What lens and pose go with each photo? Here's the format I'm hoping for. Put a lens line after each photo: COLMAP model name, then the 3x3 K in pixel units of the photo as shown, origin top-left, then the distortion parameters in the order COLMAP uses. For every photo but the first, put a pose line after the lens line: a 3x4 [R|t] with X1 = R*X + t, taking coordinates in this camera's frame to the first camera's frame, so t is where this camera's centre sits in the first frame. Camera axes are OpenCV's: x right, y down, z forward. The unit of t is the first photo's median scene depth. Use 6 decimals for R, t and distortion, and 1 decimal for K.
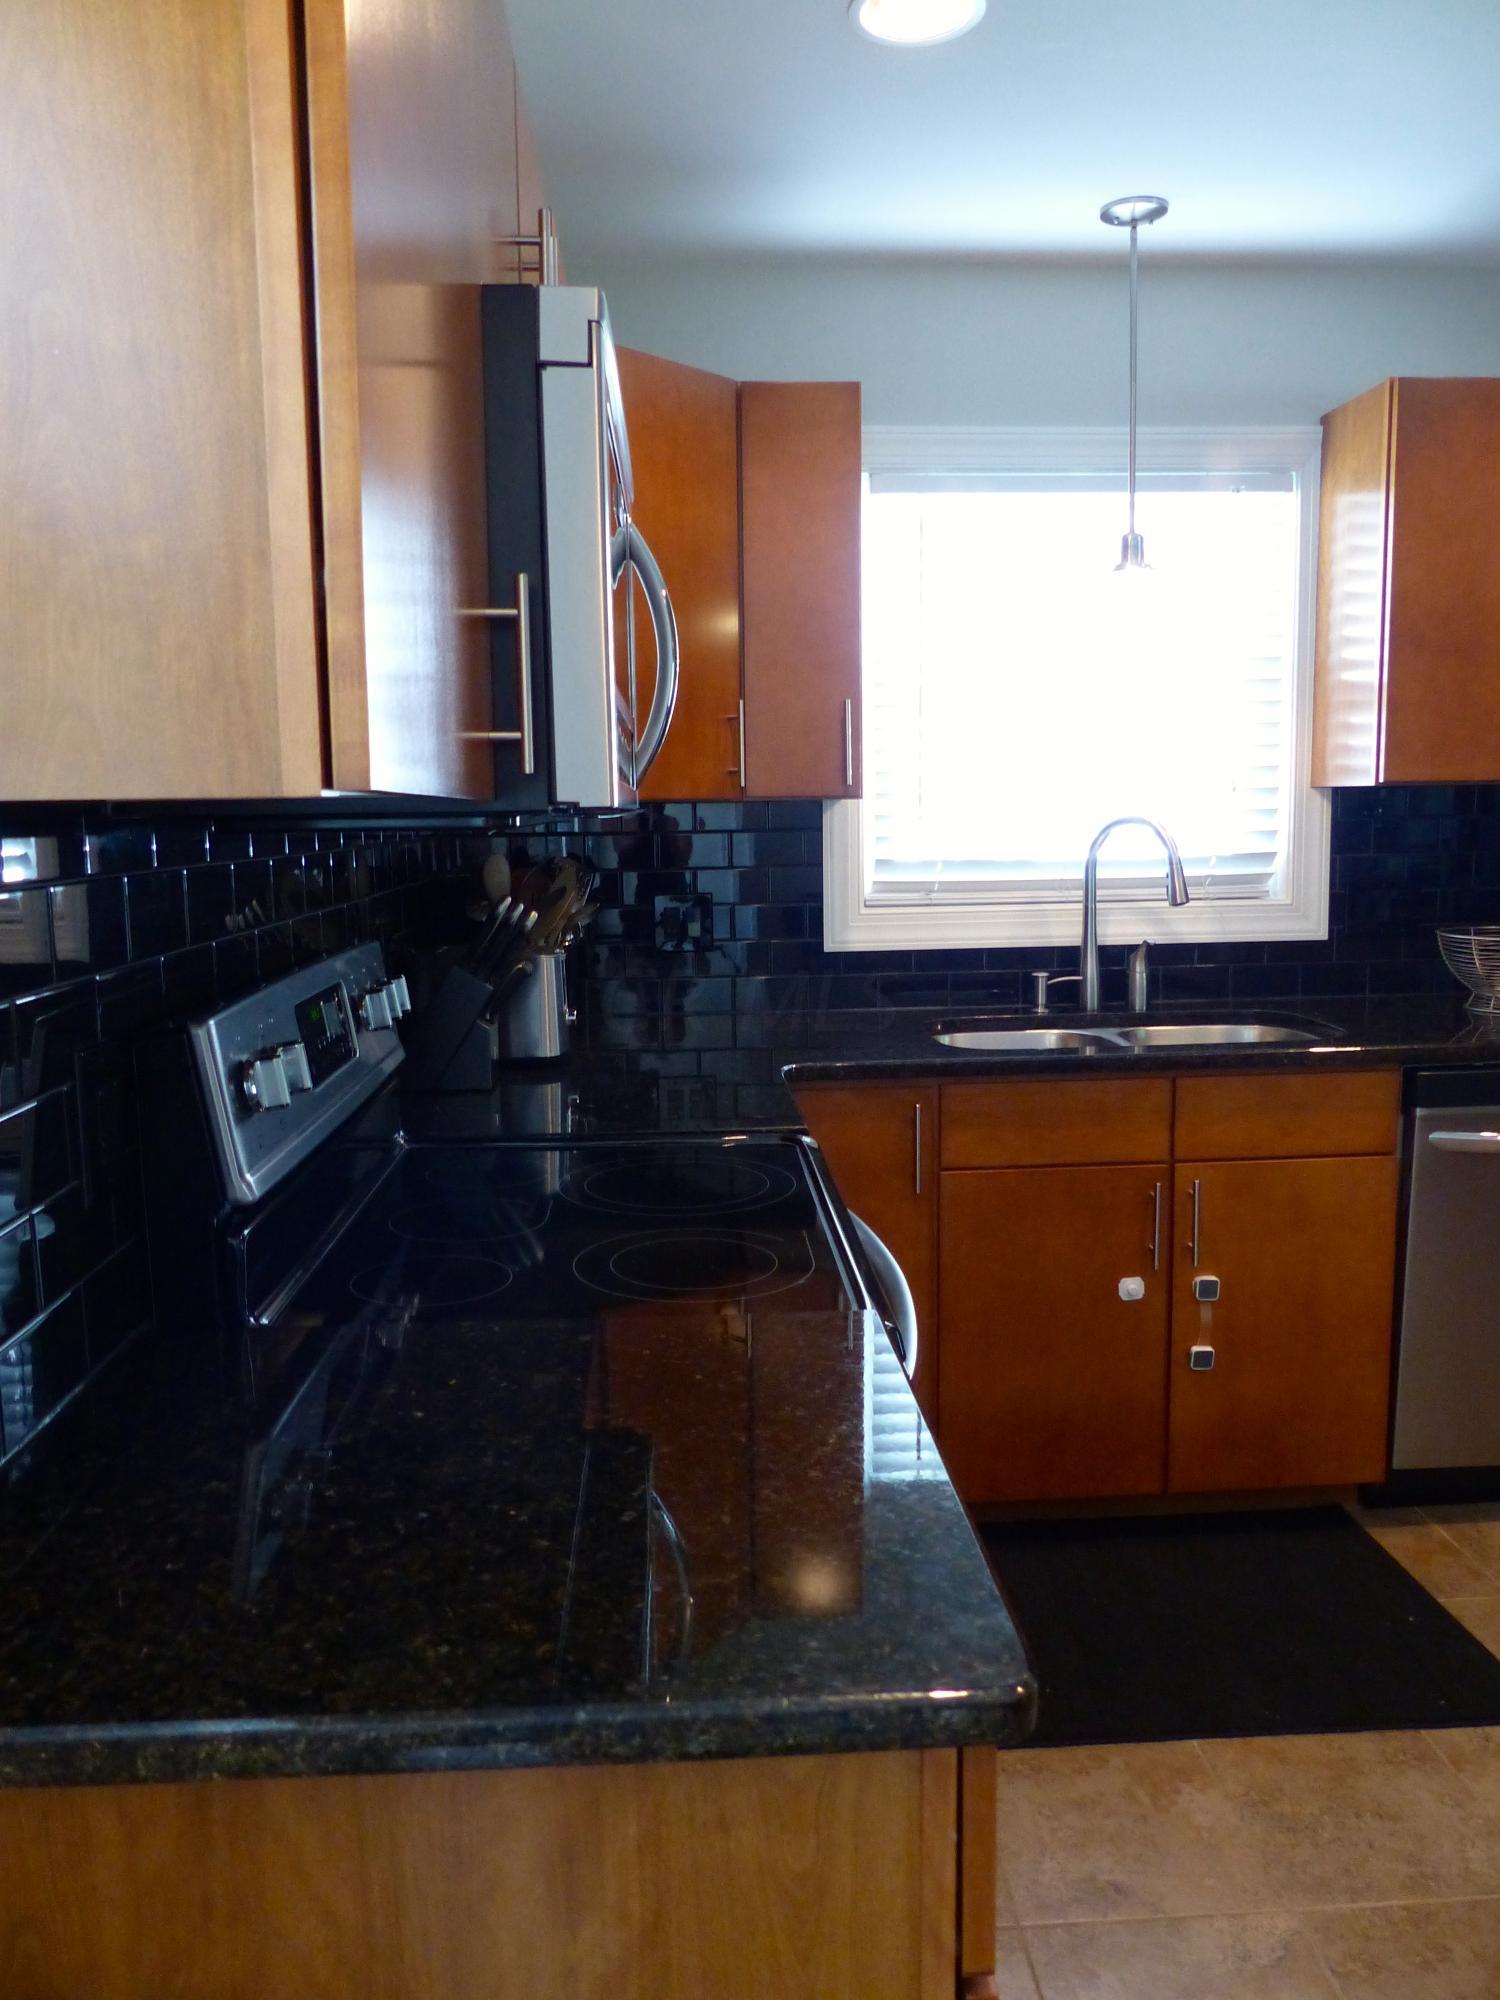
lens RADIAL K [[1503.9, 0, 750.0], [0, 1503.9, 1000.0], [0, 0, 1]] dist [-0.038508, 0.043313]
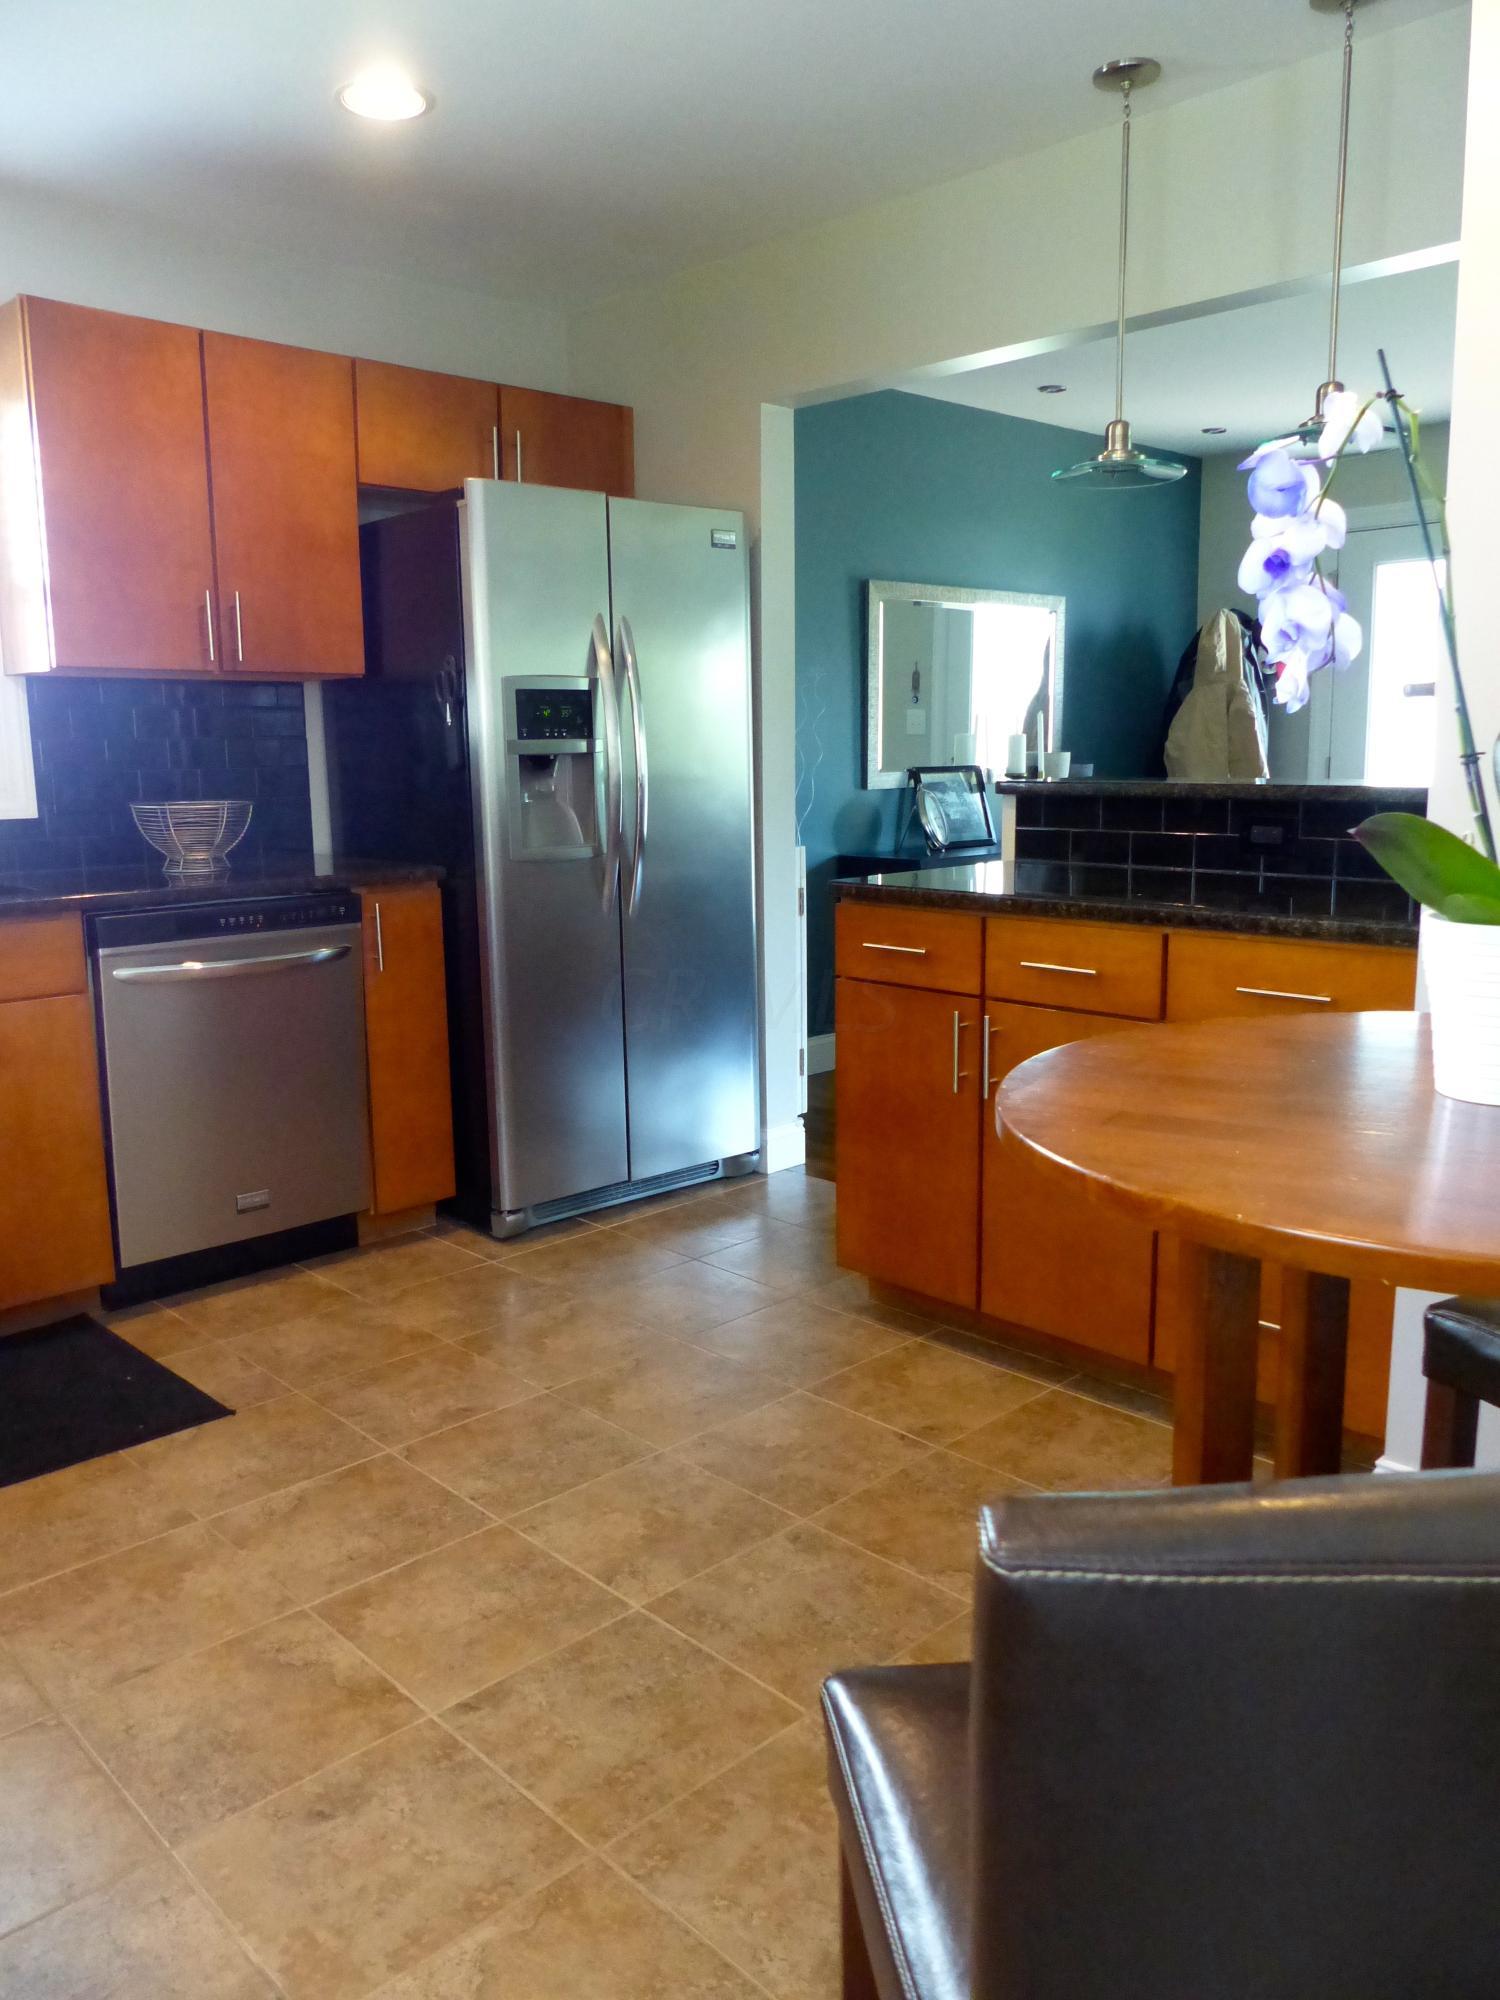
lens RADIAL K [[1503.9, 0, 750.0], [0, 1503.9, 1000.0], [0, 0, 1]] dist [-0.038508, 0.043313]
pose [[0.760622, -0.100540, 0.641362, 0.082089], [0.079070, 0.994927, 0.062193, 0.075855], [-0.644361, 0.003407, 0.764713, -0.188667]]
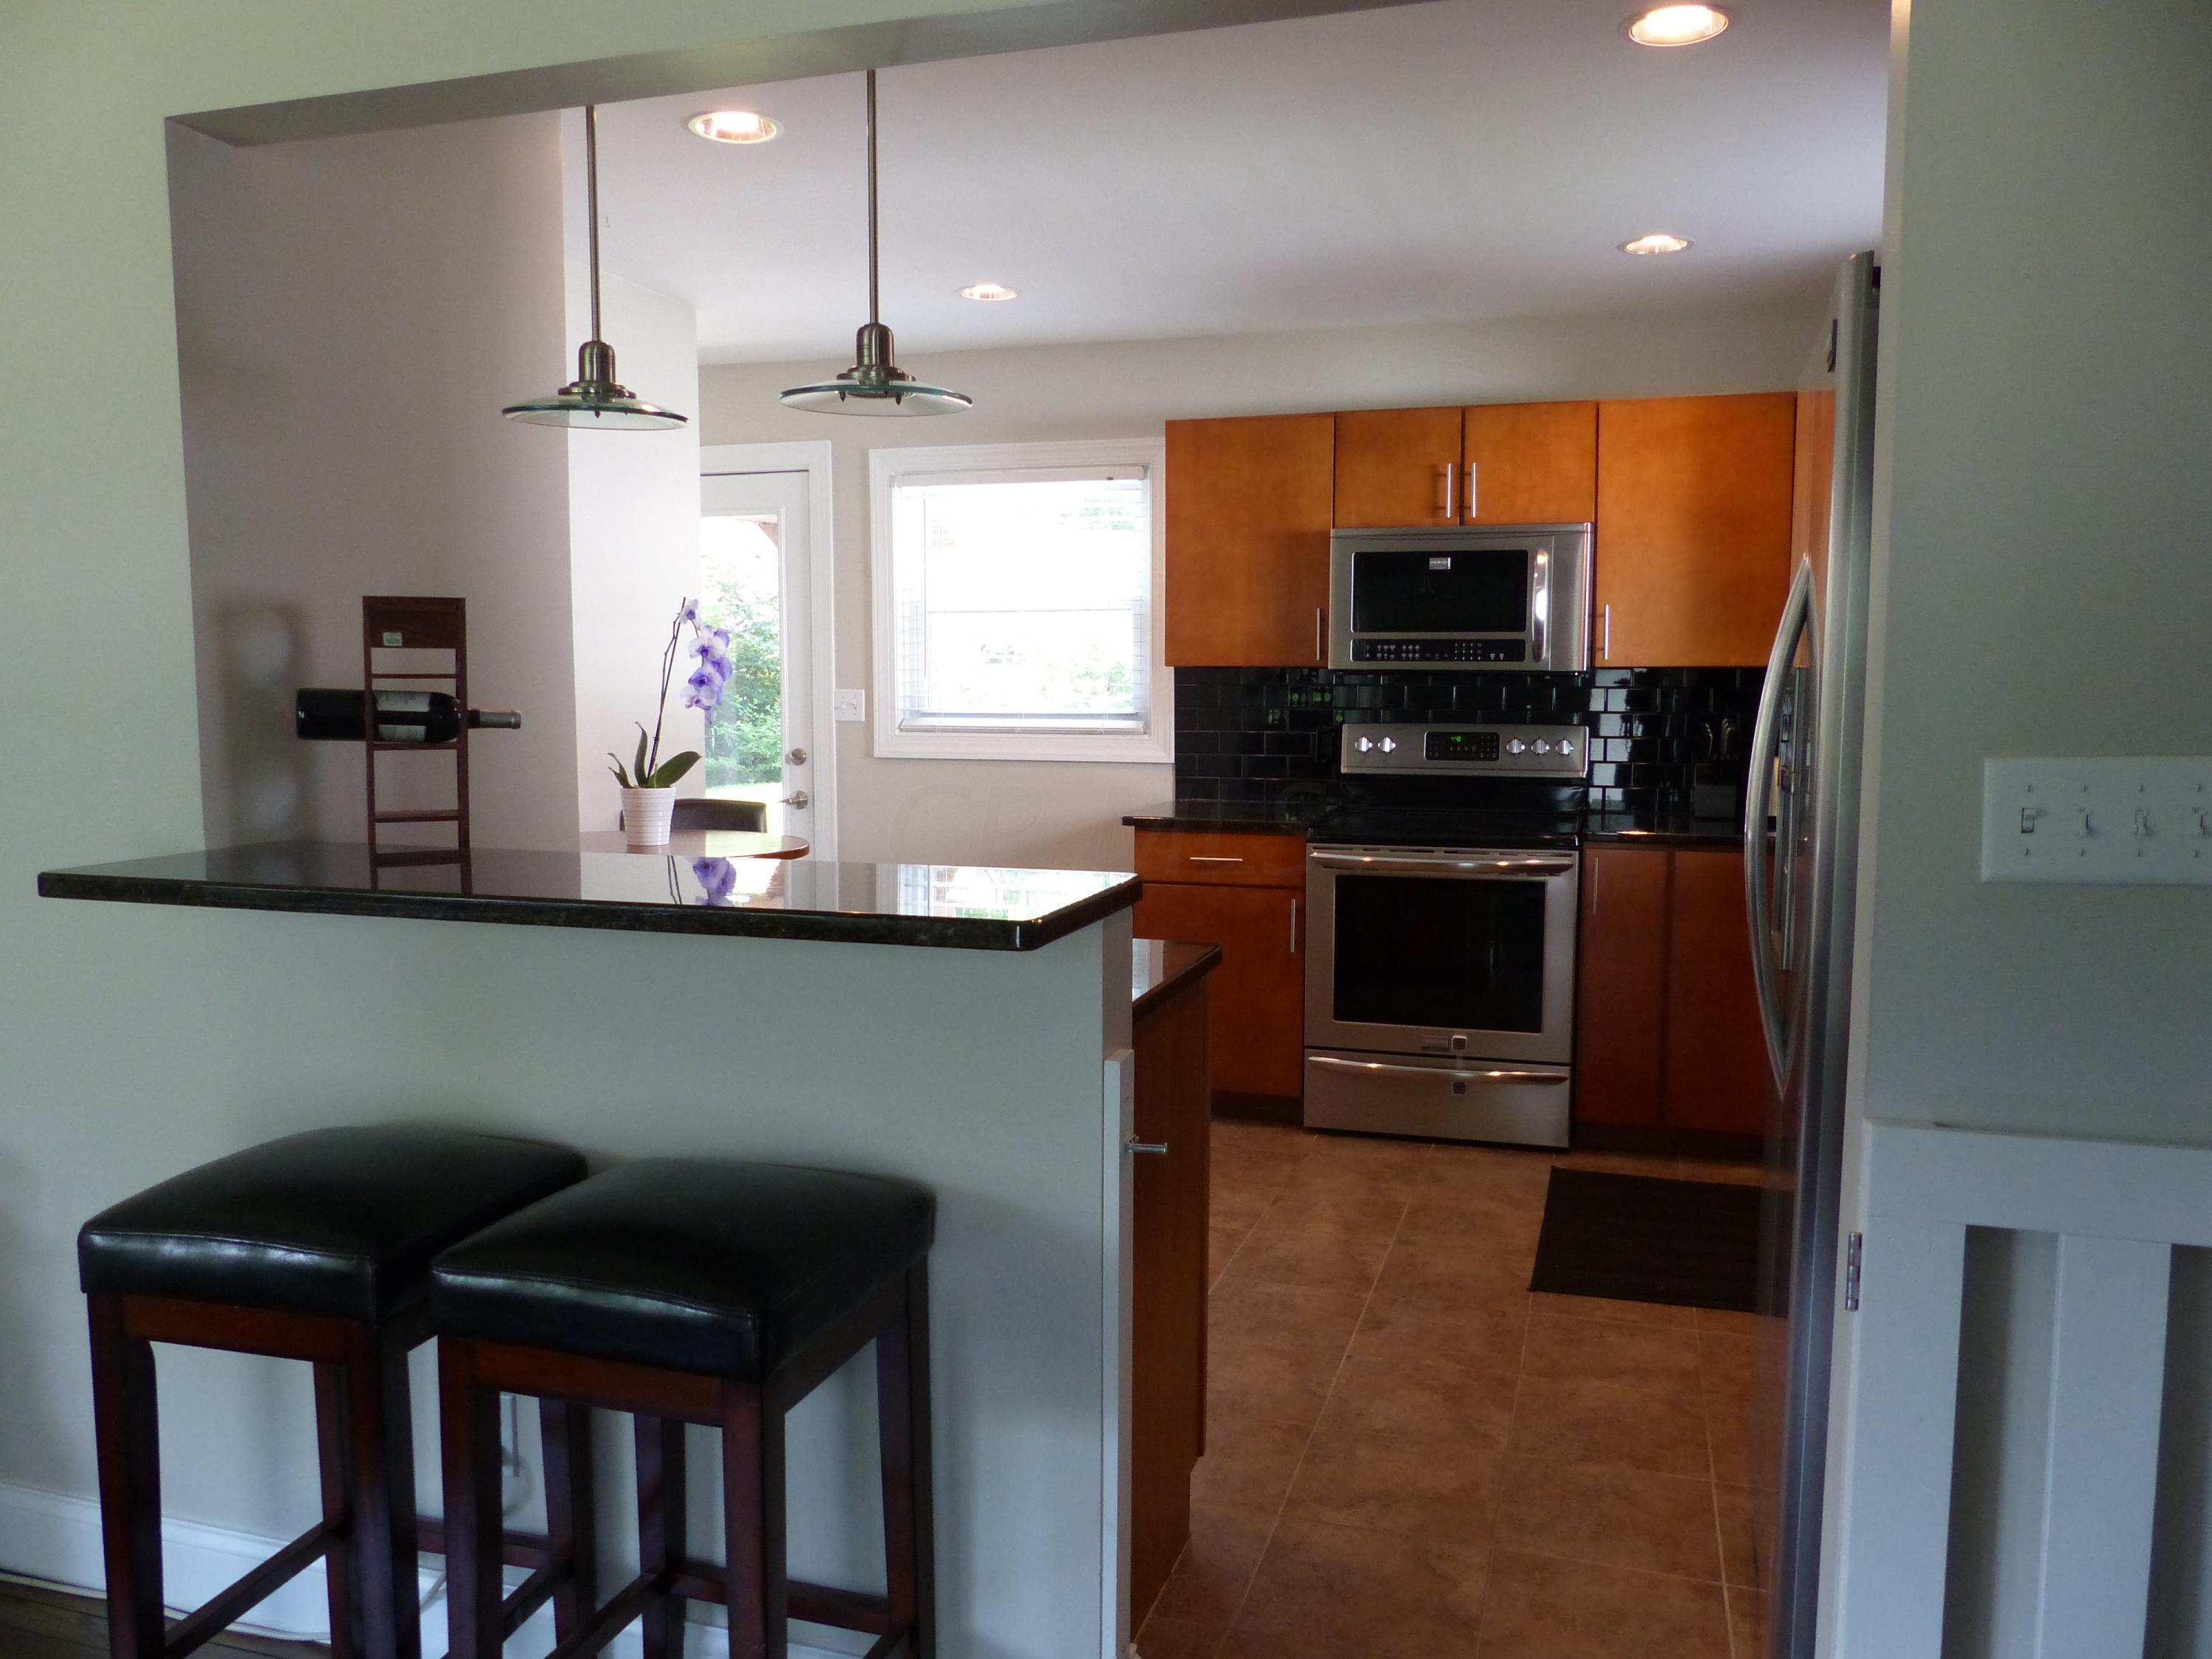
lens RADIAL K [[1645.4, 0, 1106.0], [0, 1645.4, 829.5], [0, 0, 1]] dist [-0.042723, 0.028947]
pose [[-0.354833, 0.107618, -0.928715, 1.717399], [-0.112105, 0.981289, 0.156542, -0.140963], [0.928184, 0.159660, -0.336129, 0.858476]]
